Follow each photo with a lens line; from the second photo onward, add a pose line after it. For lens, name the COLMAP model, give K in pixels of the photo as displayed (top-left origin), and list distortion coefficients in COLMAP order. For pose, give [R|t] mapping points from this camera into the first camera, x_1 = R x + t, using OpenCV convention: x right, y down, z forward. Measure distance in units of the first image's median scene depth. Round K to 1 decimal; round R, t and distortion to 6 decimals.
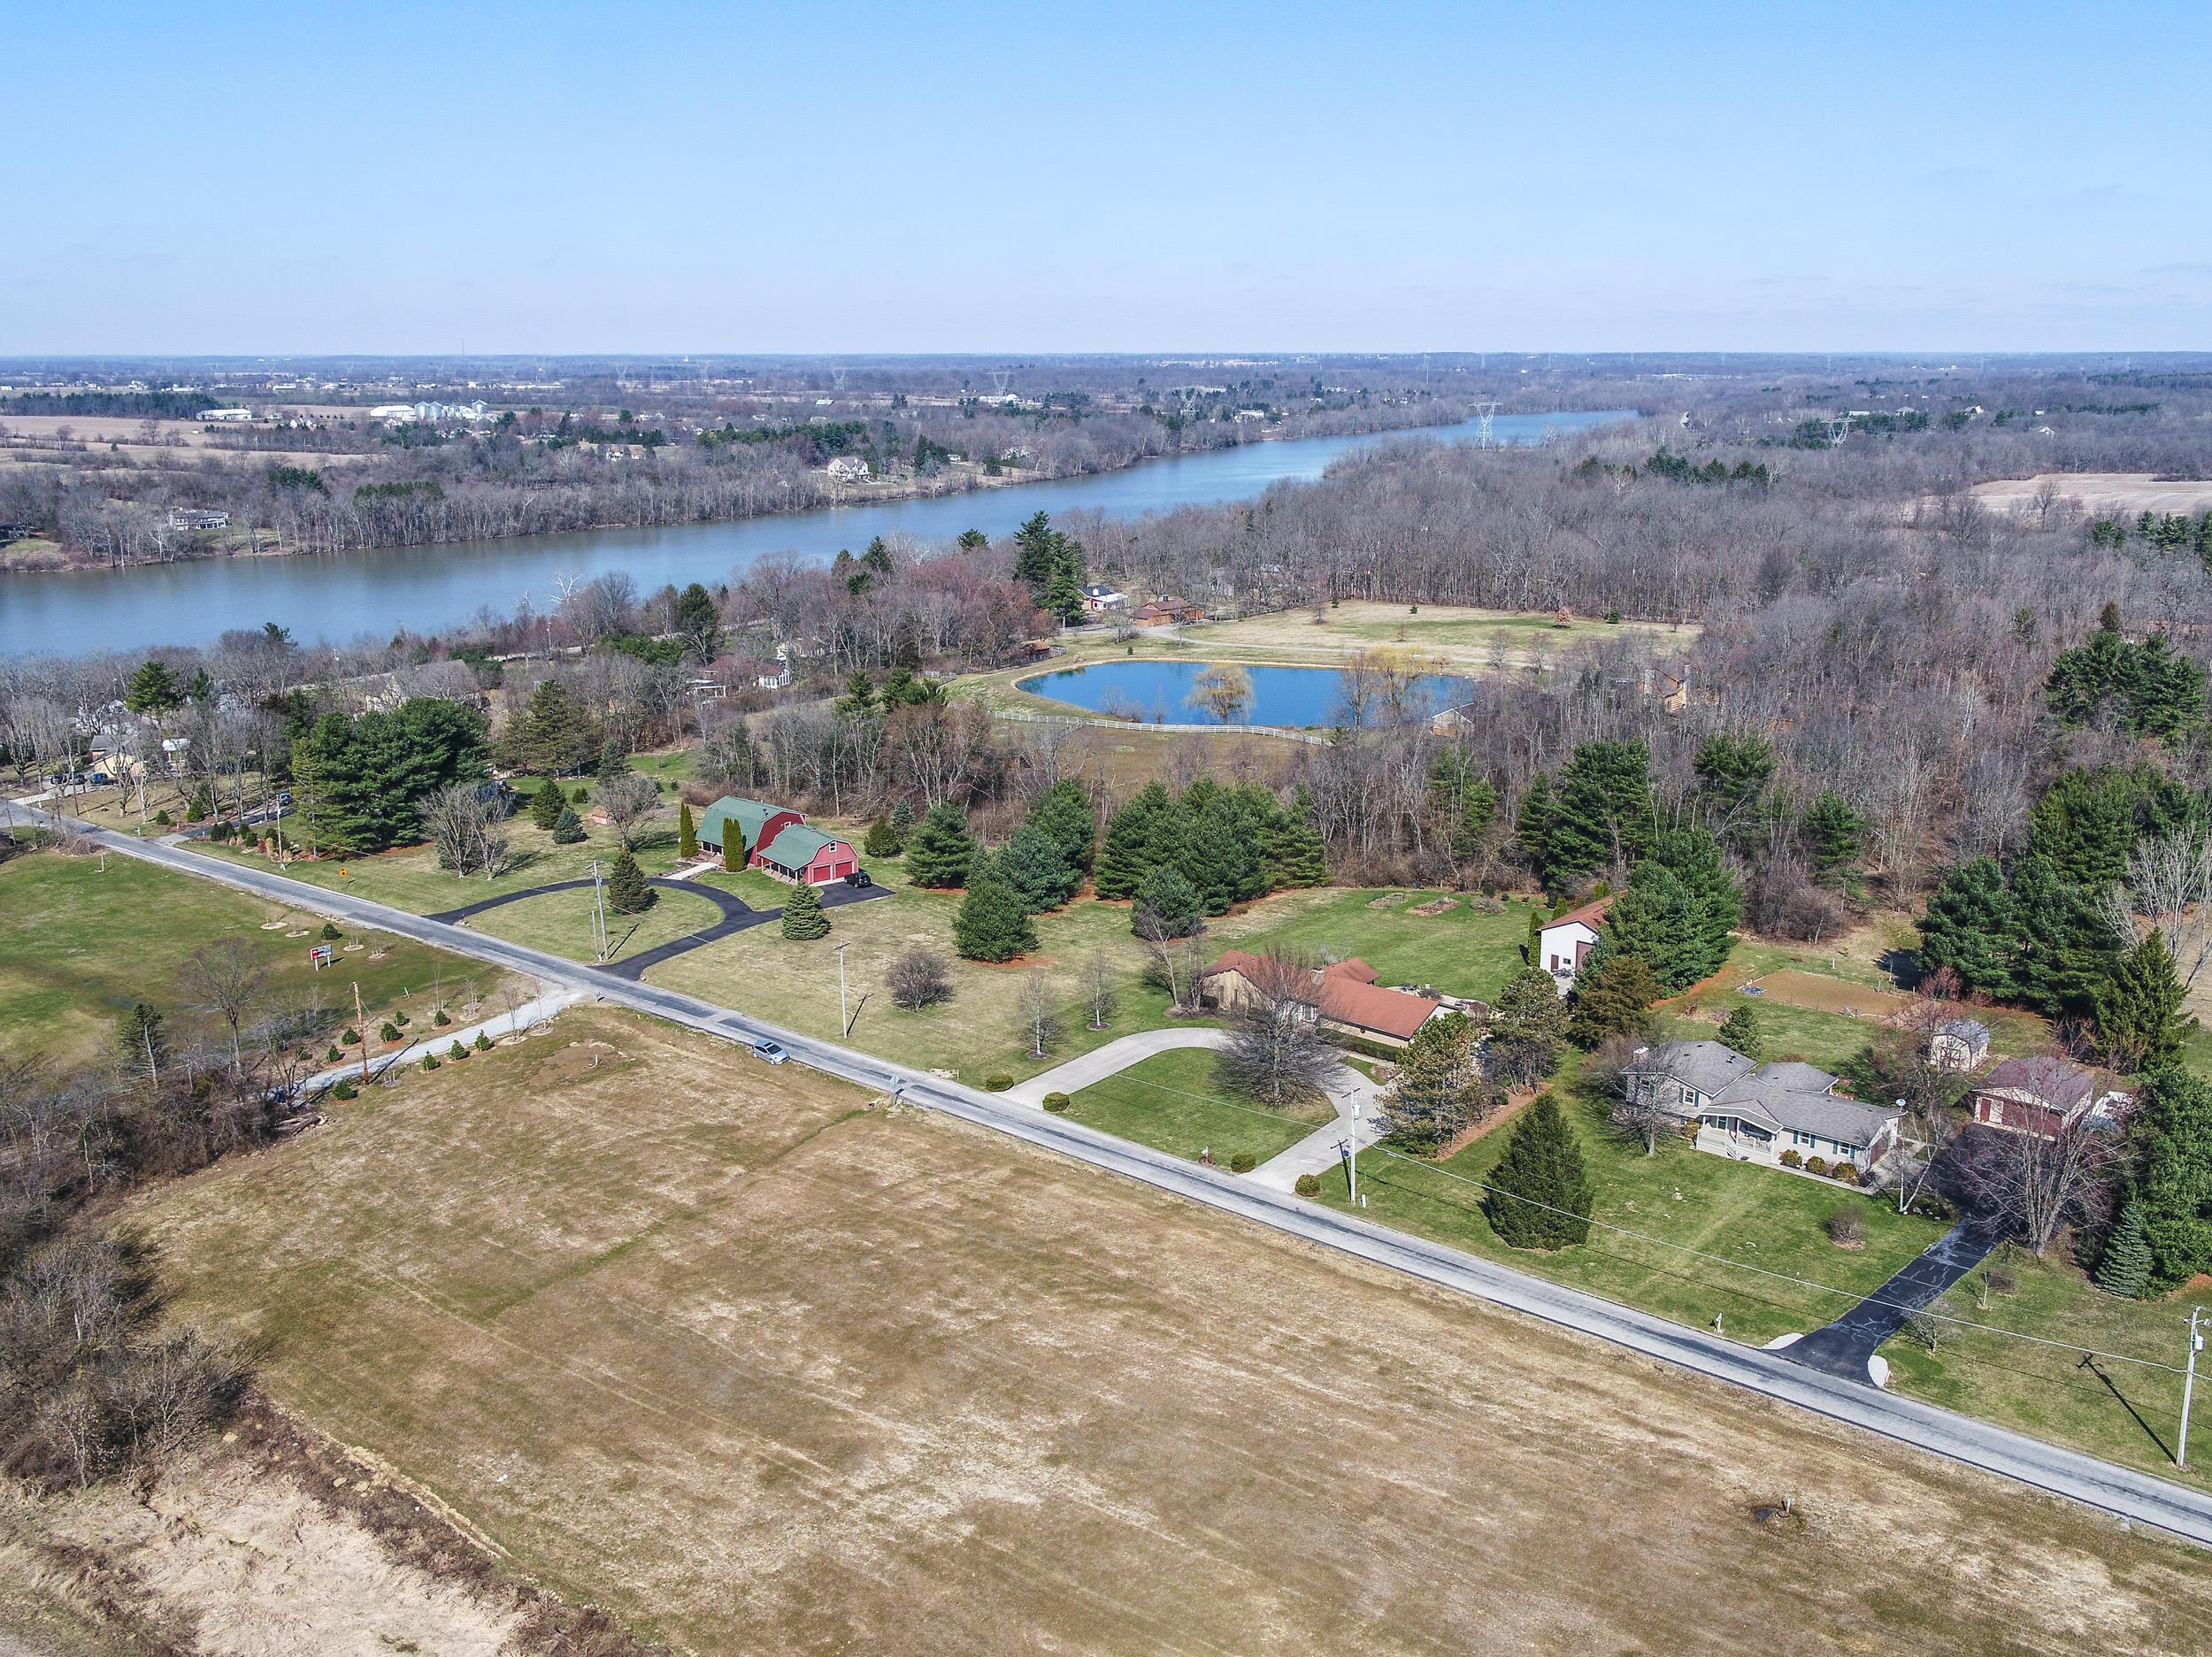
lens RADIAL K [[1911.7, 0, 1106.0], [0, 1911.7, 828.5], [0, 0, 1]] dist [-0.013677, -0.001392]
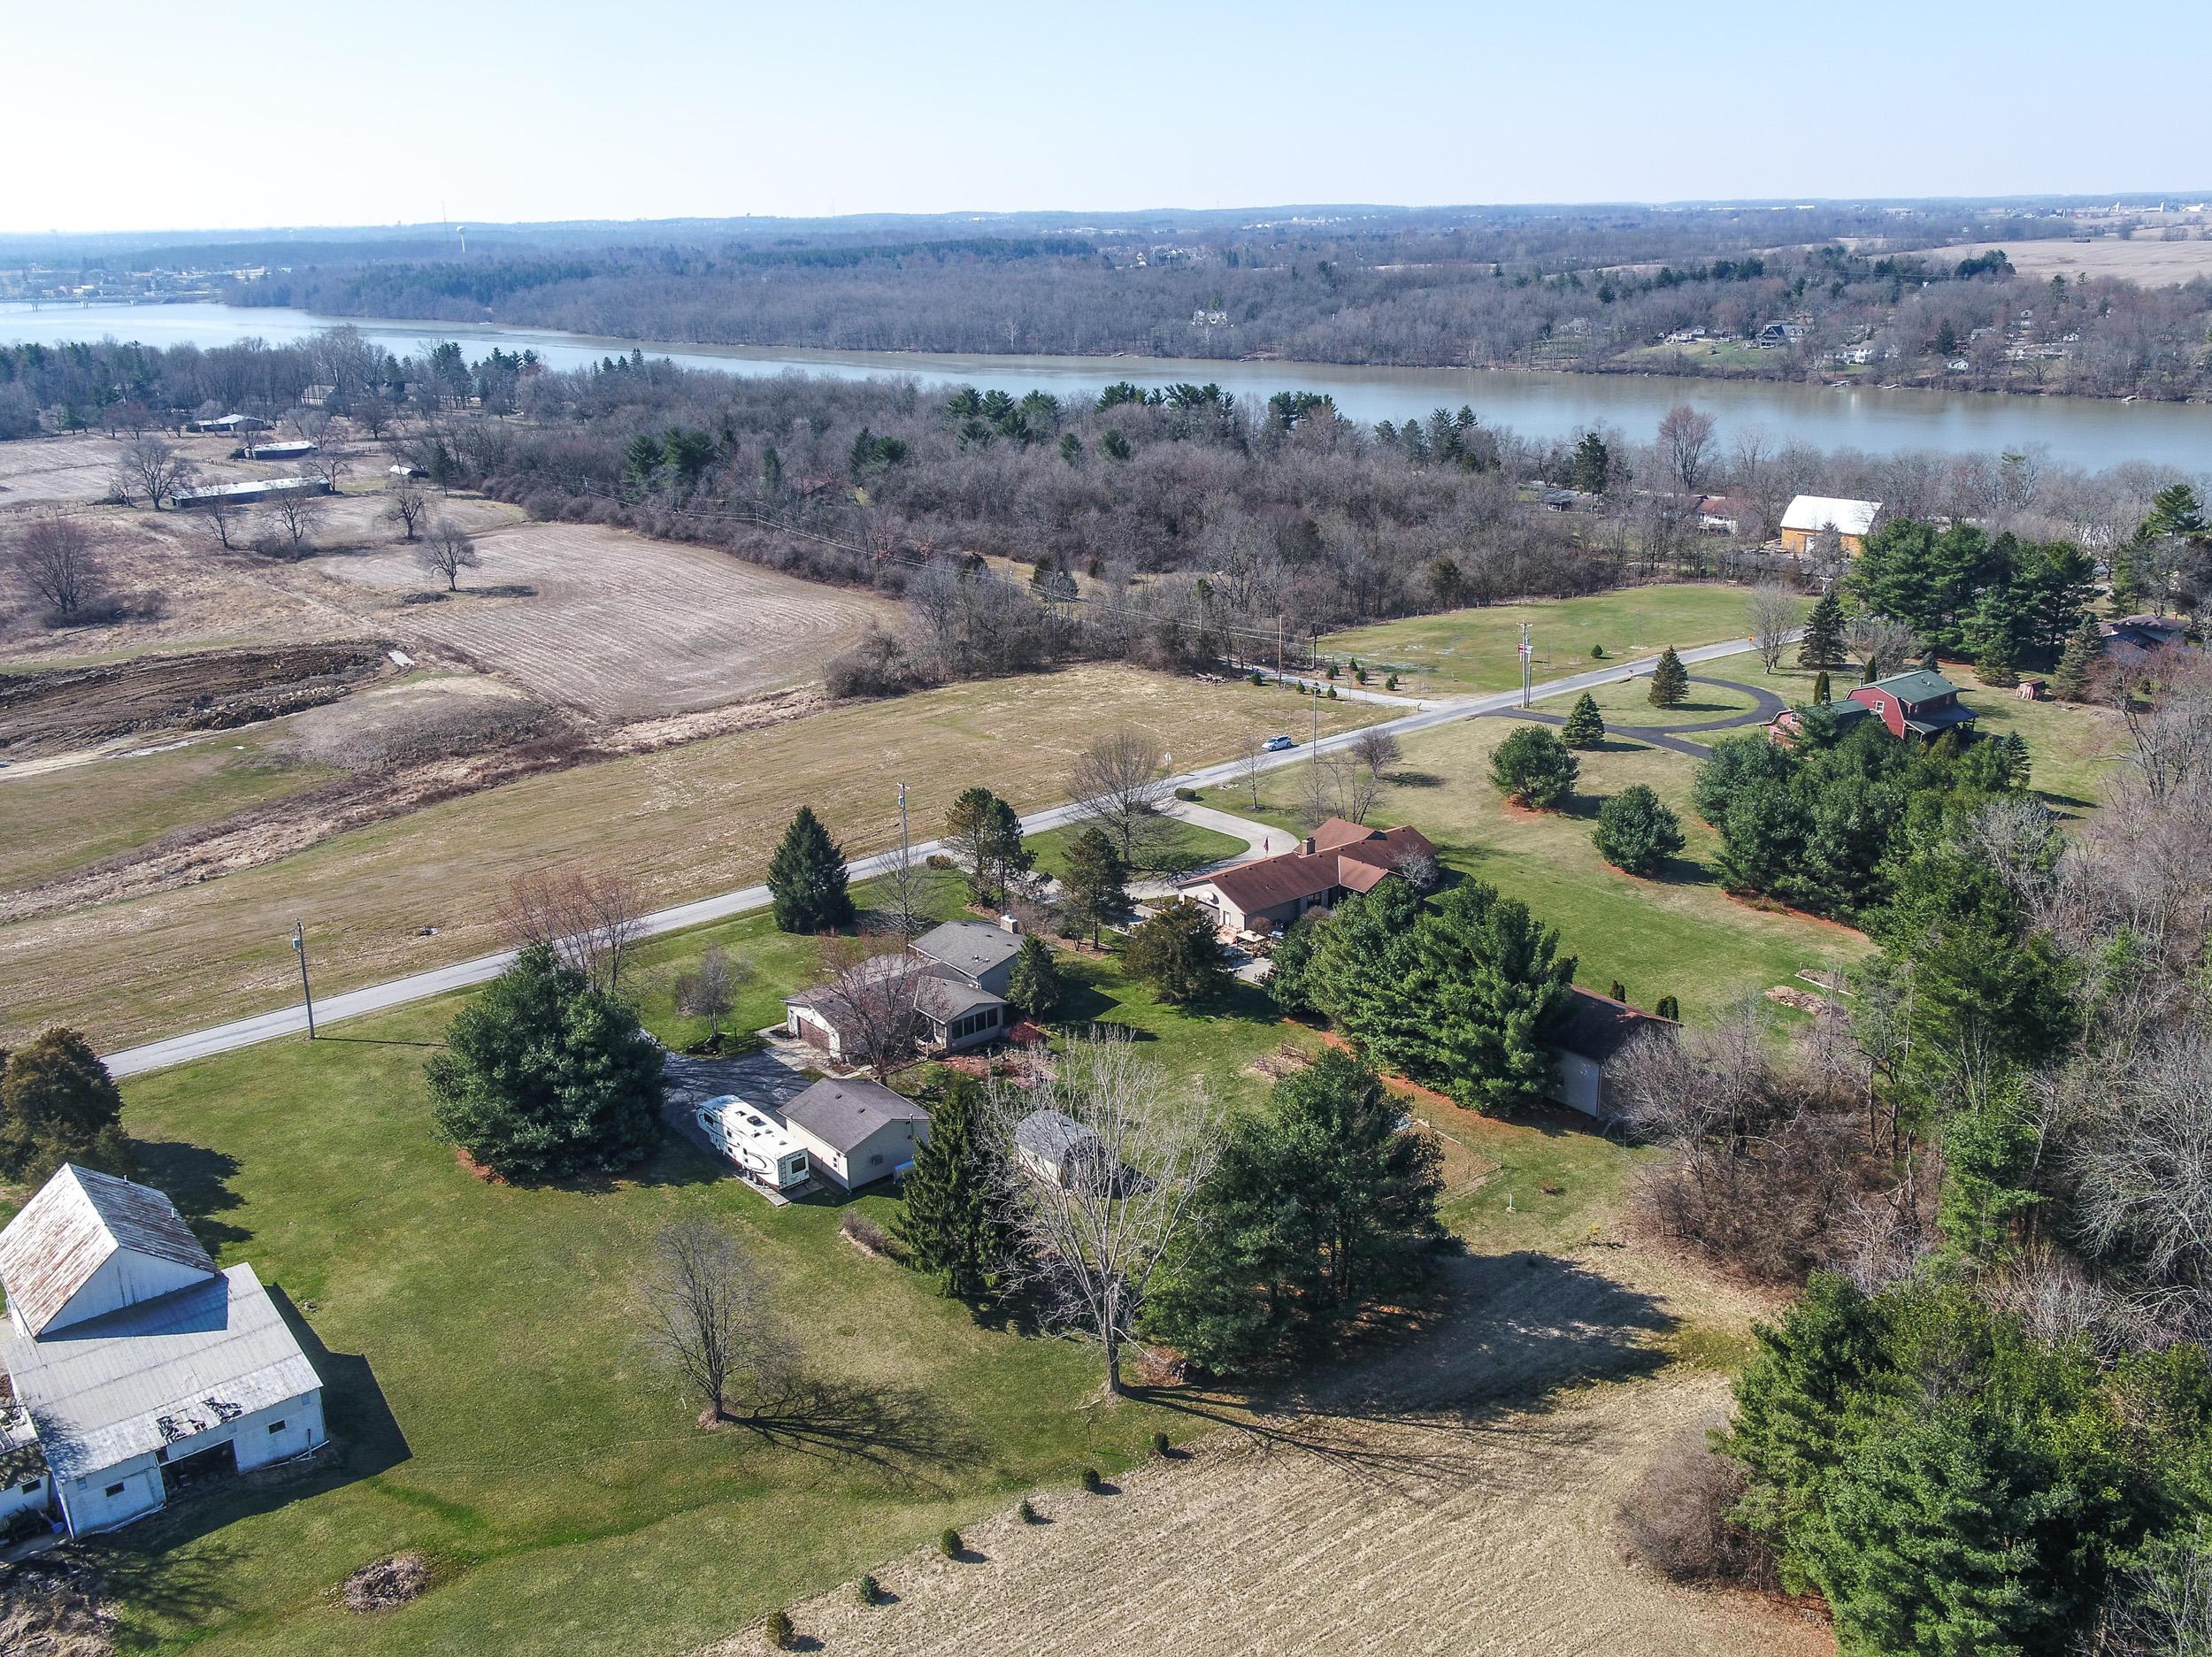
lens RADIAL K [[1887.7, 0, 1113.2], [0, 1887.7, 831.6], [0, 0, 1]] dist [-0.008569, -0.003562]
pose [[-0.183947, 0.306418, -0.933955, 1.025725], [-0.221966, 0.912675, 0.343154, -0.234825], [0.957546, 0.270429, -0.099869, 1.020973]]
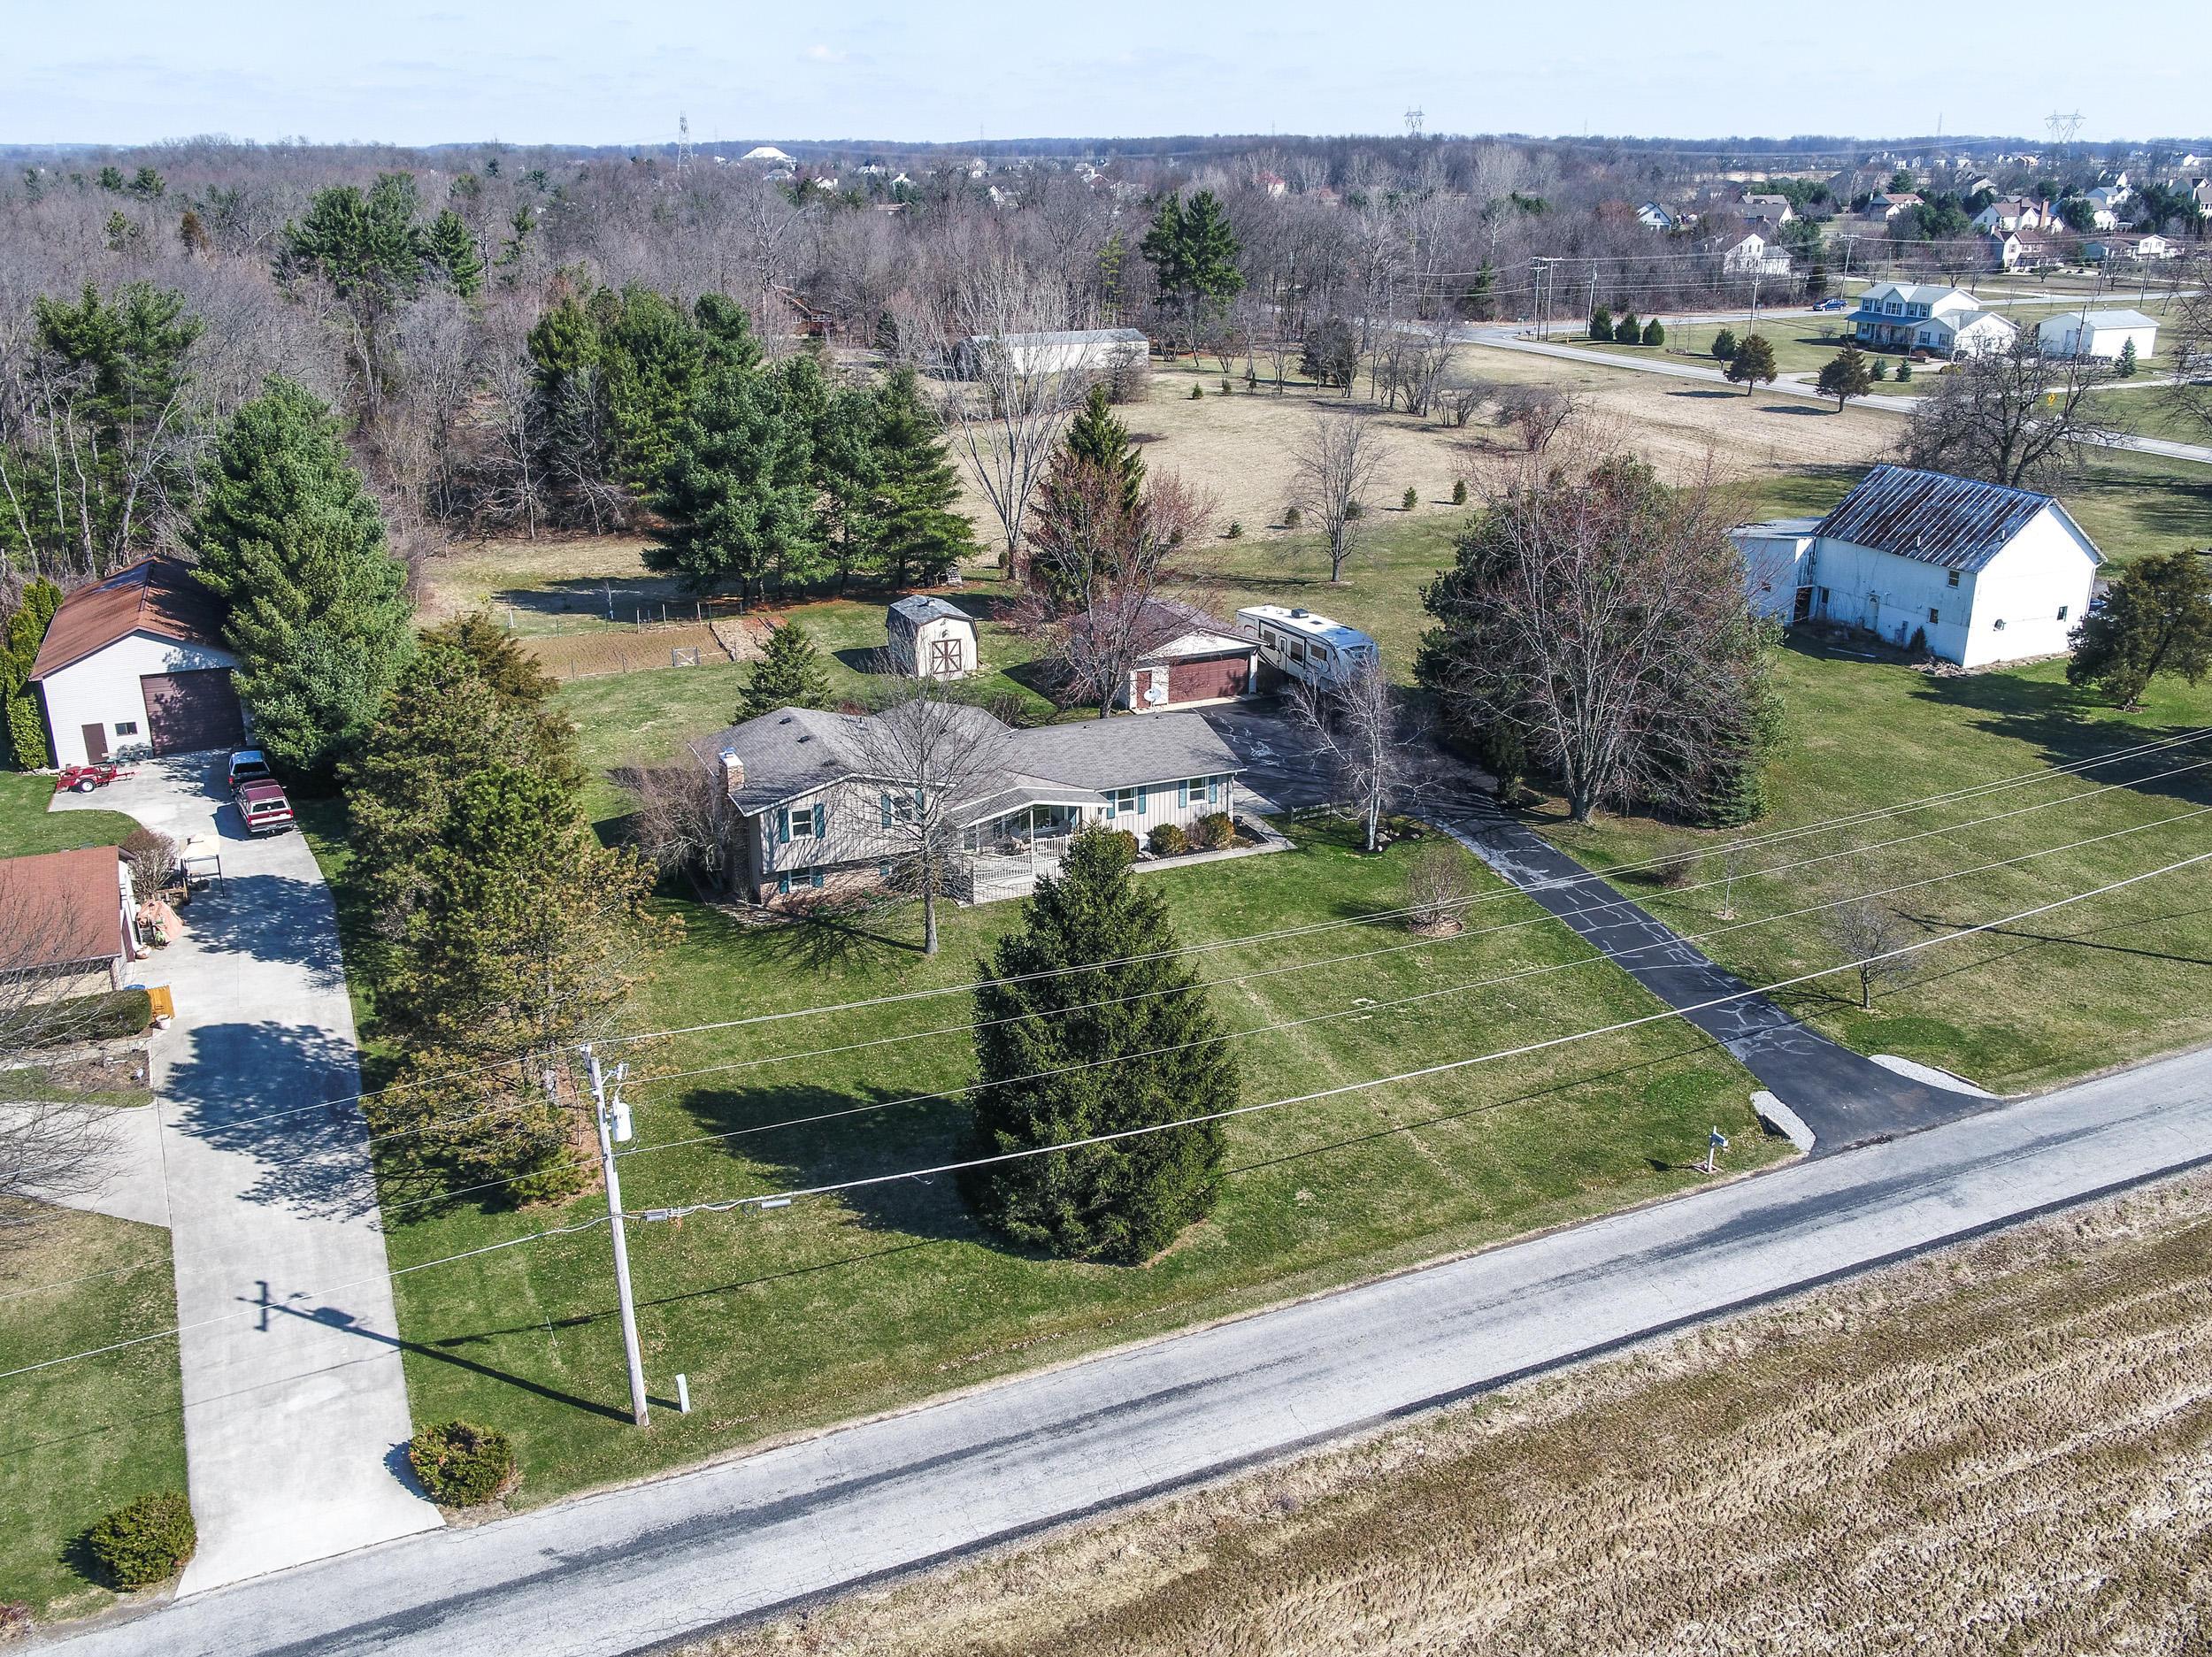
lens RADIAL K [[1911.7, 0, 1106.0], [0, 1911.7, 828.5], [0, 0, 1]] dist [-0.013677, -0.001392]
pose [[0.432208, -0.301192, 0.849988, -0.051300], [0.224326, 0.948854, 0.222158, 0.047726], [-0.873427, 0.094656, 0.477668, 0.638116]]
